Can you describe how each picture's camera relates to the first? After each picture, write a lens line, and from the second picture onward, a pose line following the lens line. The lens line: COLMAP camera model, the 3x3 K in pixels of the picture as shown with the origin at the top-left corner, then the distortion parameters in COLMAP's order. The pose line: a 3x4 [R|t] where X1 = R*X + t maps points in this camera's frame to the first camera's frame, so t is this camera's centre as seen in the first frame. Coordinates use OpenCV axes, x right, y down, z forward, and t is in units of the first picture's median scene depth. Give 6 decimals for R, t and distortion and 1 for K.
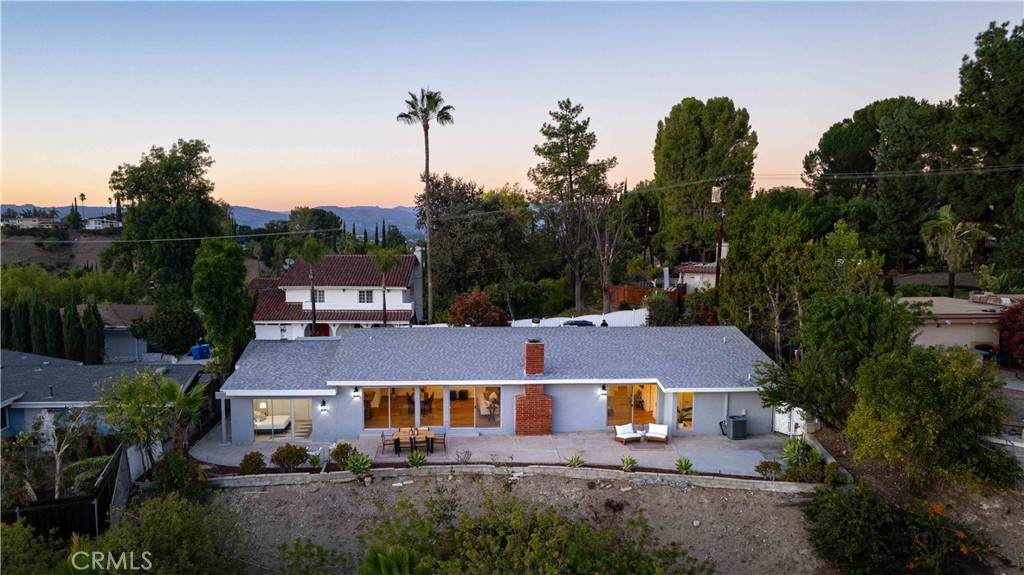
lens RADIAL K [[680.8, 0, 512.0], [0, 680.8, 287.5], [0, 0, 1]] dist [-0.048730, 0.000932]
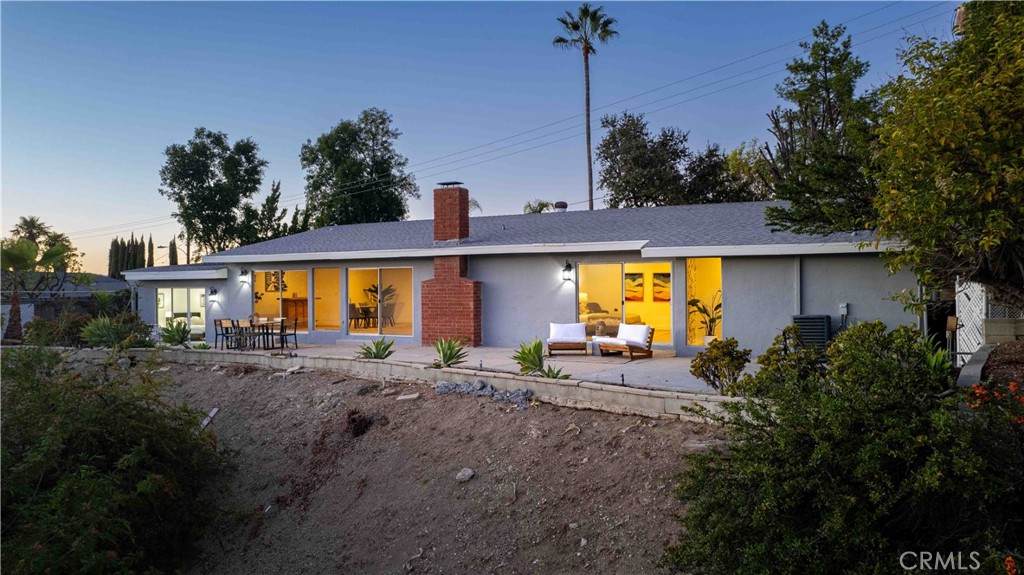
lens RADIAL K [[680.8, 0, 512.0], [0, 680.8, 287.5], [0, 0, 1]] dist [-0.048730, 0.000932]
pose [[0.866605, -0.007484, -0.498938, 0.199292], [-0.034587, 0.996582, -0.075024, 0.112153], [0.497794, 0.082273, 0.863384, 0.278734]]
